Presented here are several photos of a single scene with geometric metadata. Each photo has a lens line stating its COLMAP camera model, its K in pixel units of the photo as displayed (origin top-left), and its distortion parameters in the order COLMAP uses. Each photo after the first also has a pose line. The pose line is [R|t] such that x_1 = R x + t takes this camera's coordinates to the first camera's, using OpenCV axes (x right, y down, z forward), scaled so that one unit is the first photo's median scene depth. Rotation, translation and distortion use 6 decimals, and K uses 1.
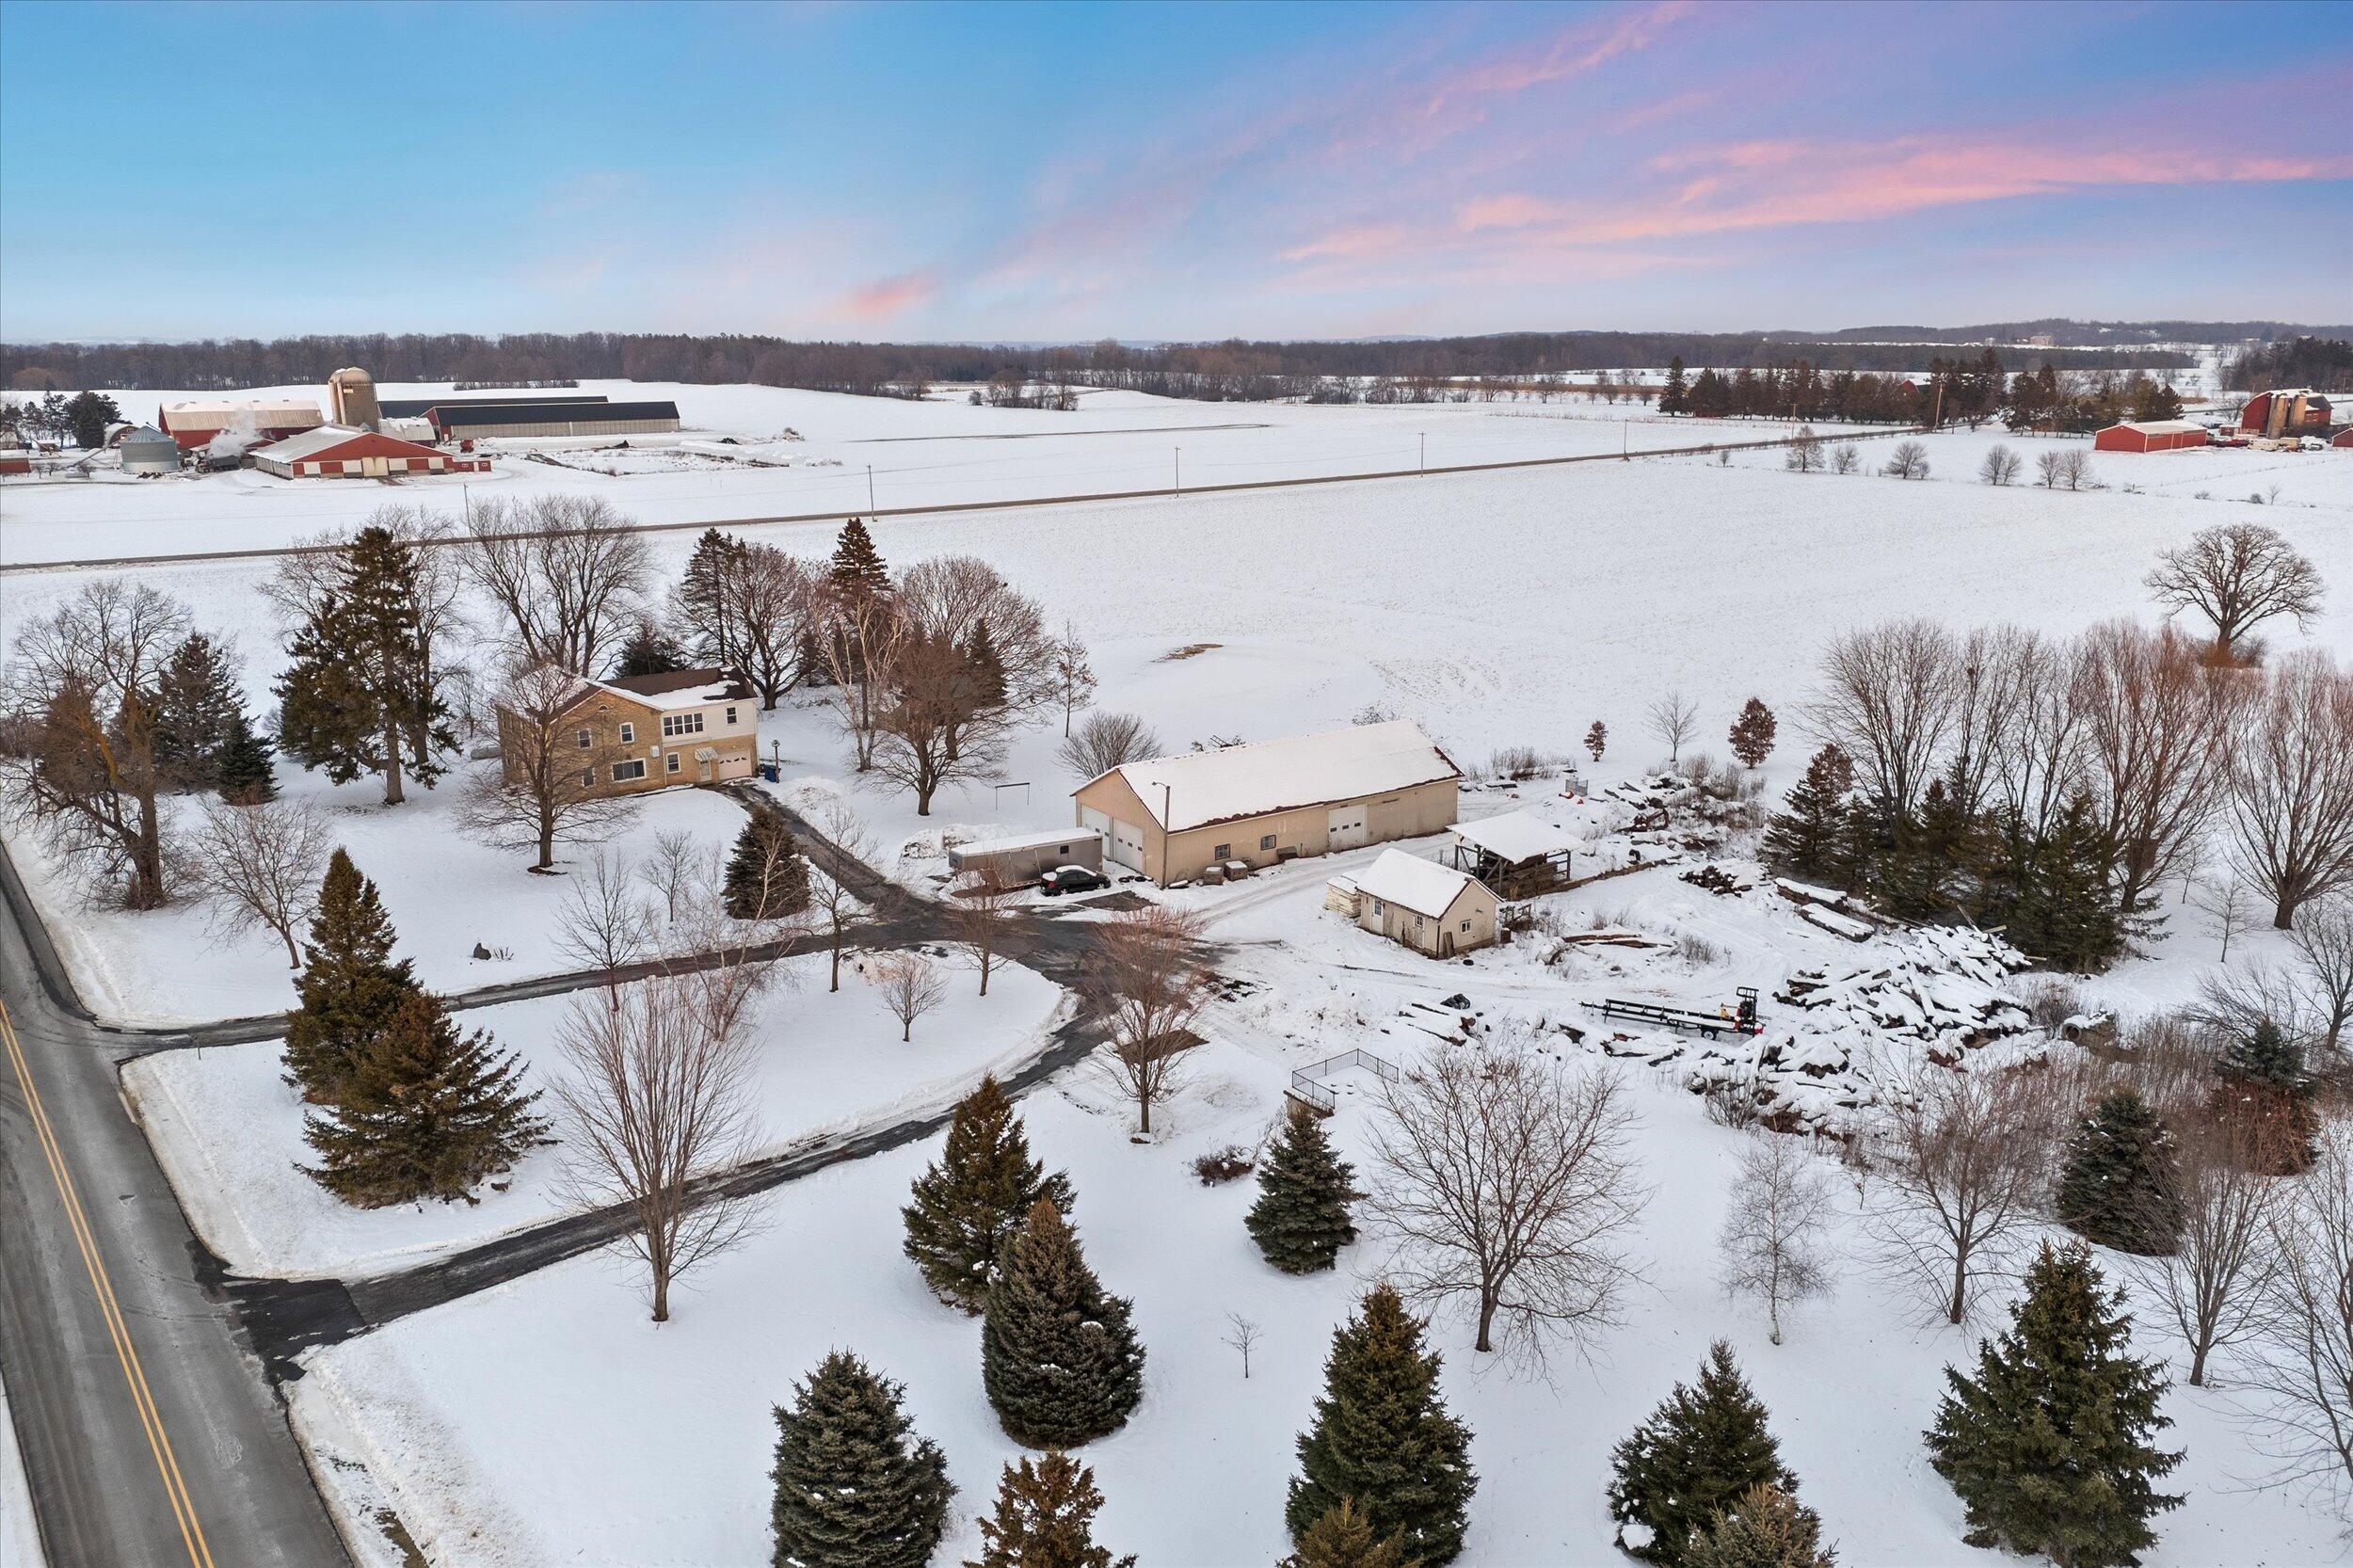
lens RADIAL K [[1737.2, 0, 1176.5], [0, 1737.2, 784.0], [0, 0, 1]] dist [0.068096, -0.109086]
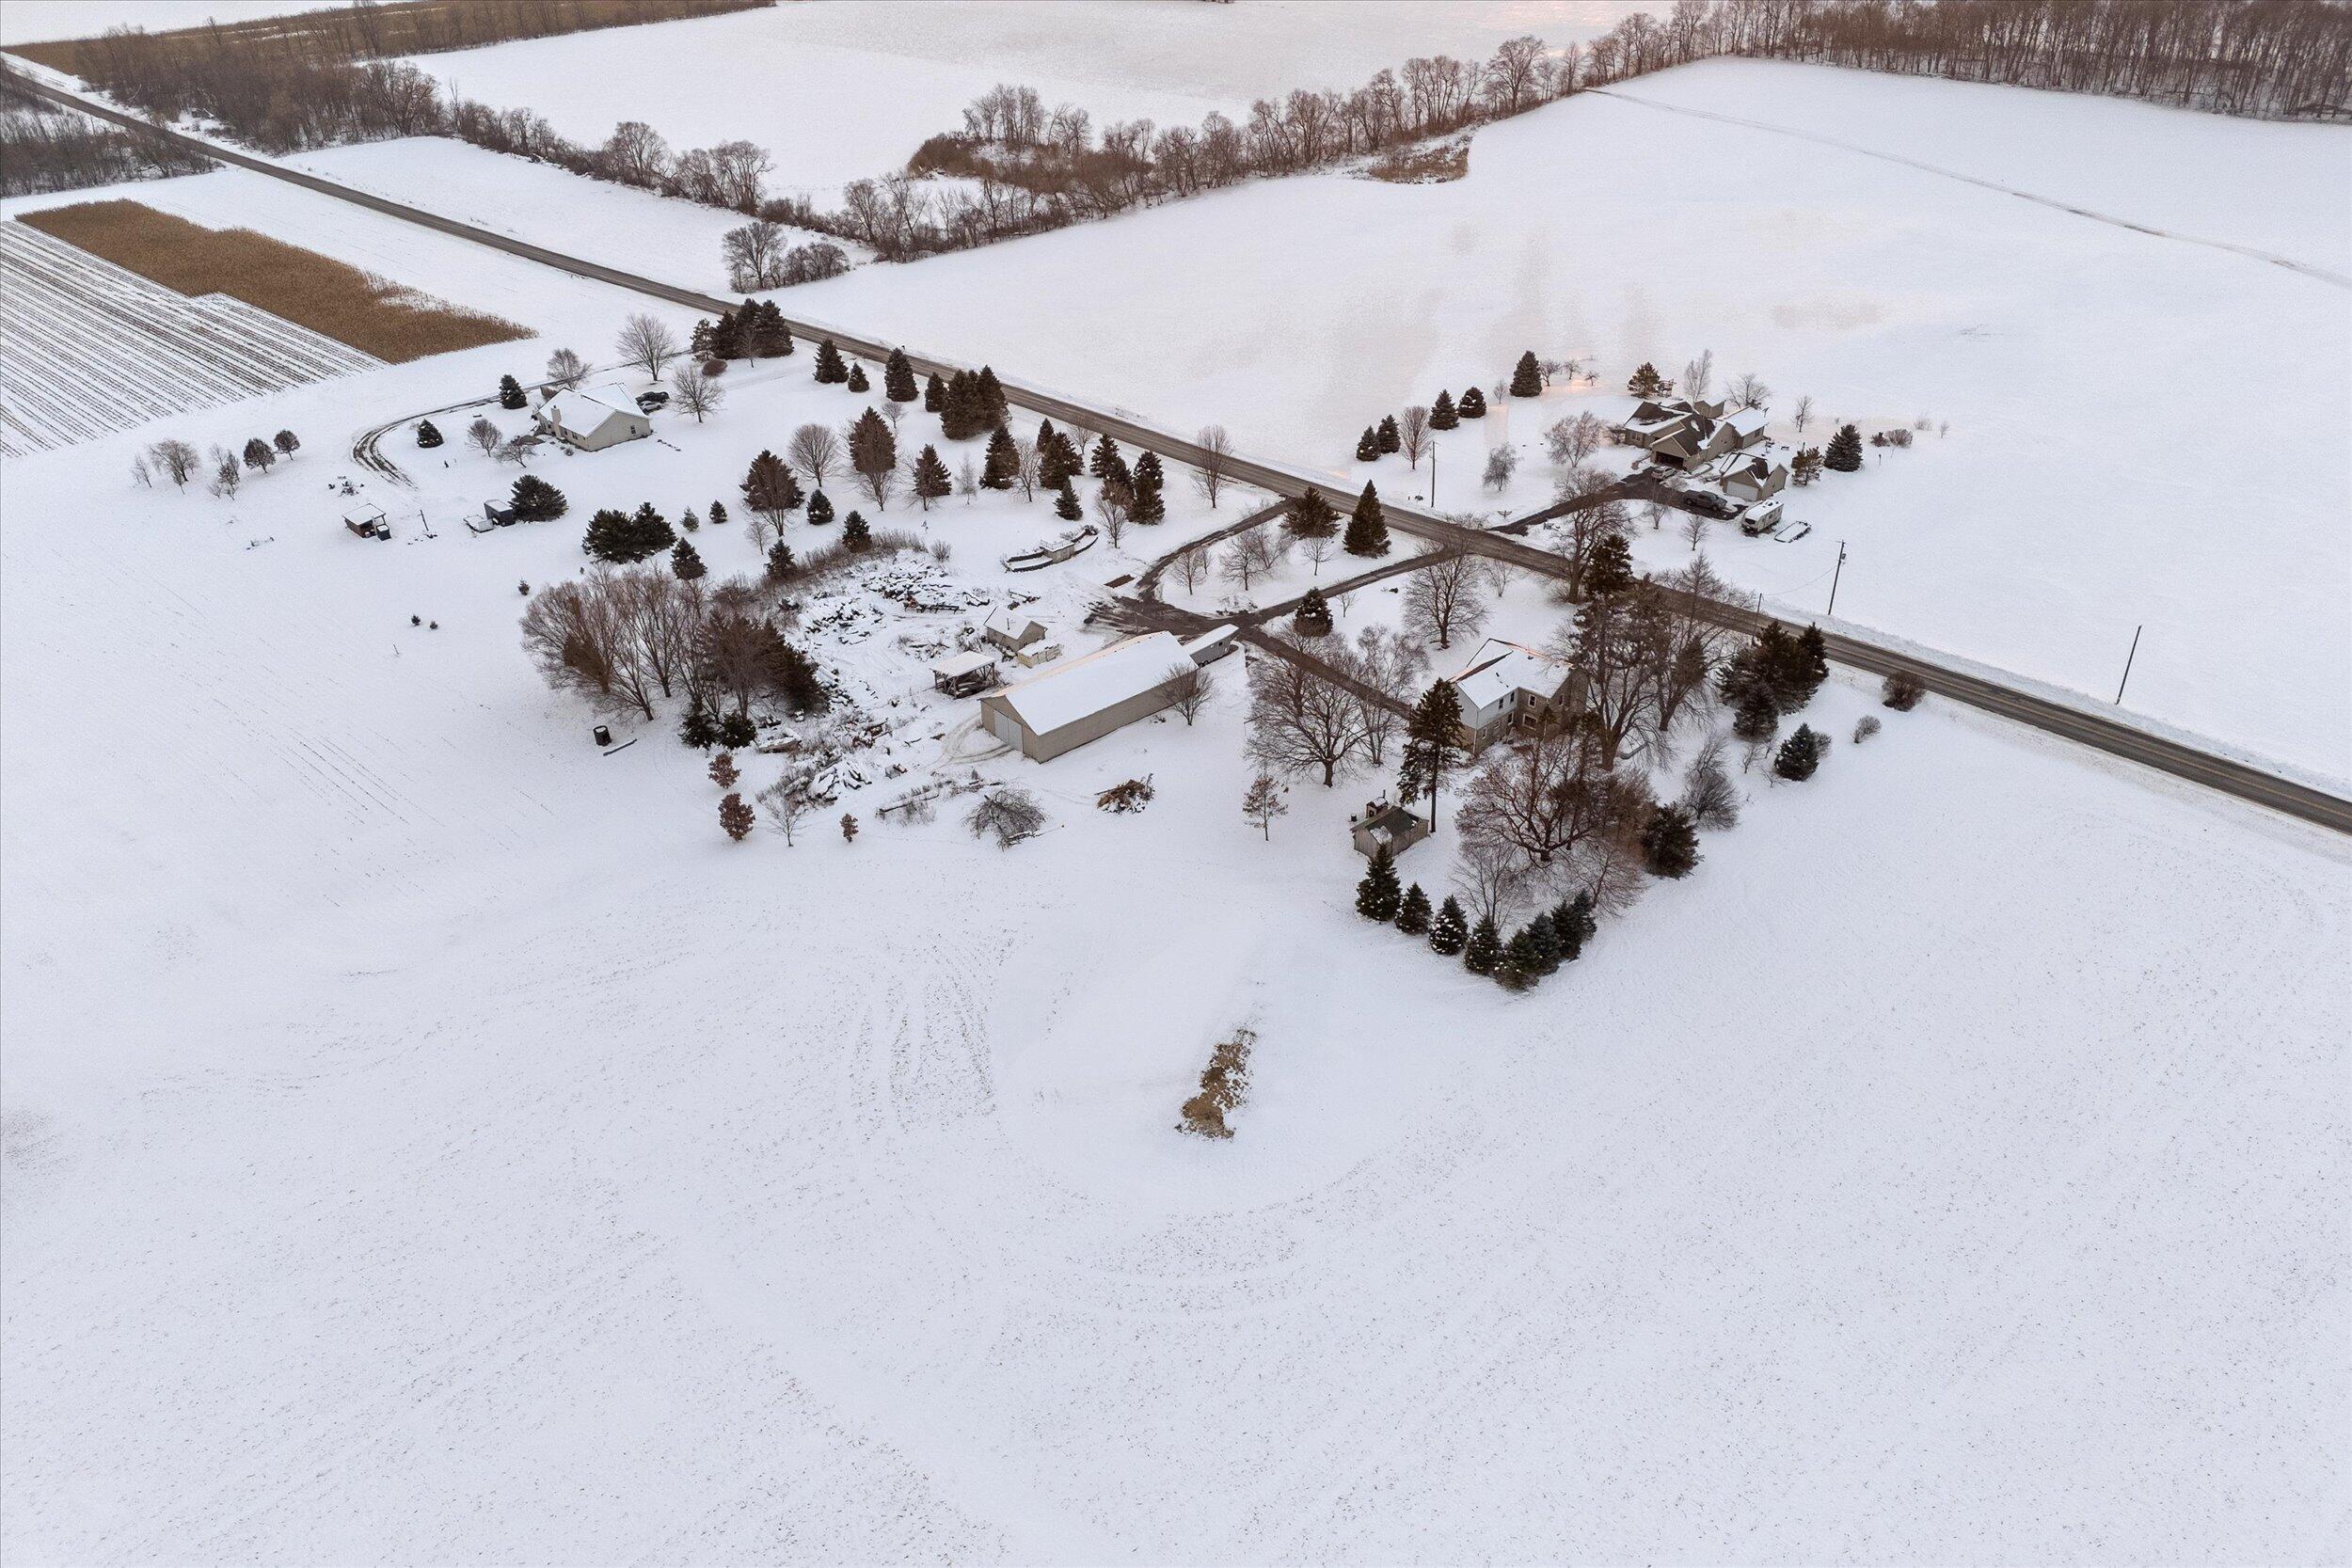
lens RADIAL K [[1736.3, 0, 1176.0], [0, 1736.3, 784.0], [0, 0, 1]] dist [0.068096, -0.109086]
pose [[-0.991961, 0.072046, -0.104031, 0.175857], [-0.024035, 0.699865, 0.713870, -1.324684], [0.124240, 0.710632, -0.692508, 2.560729]]
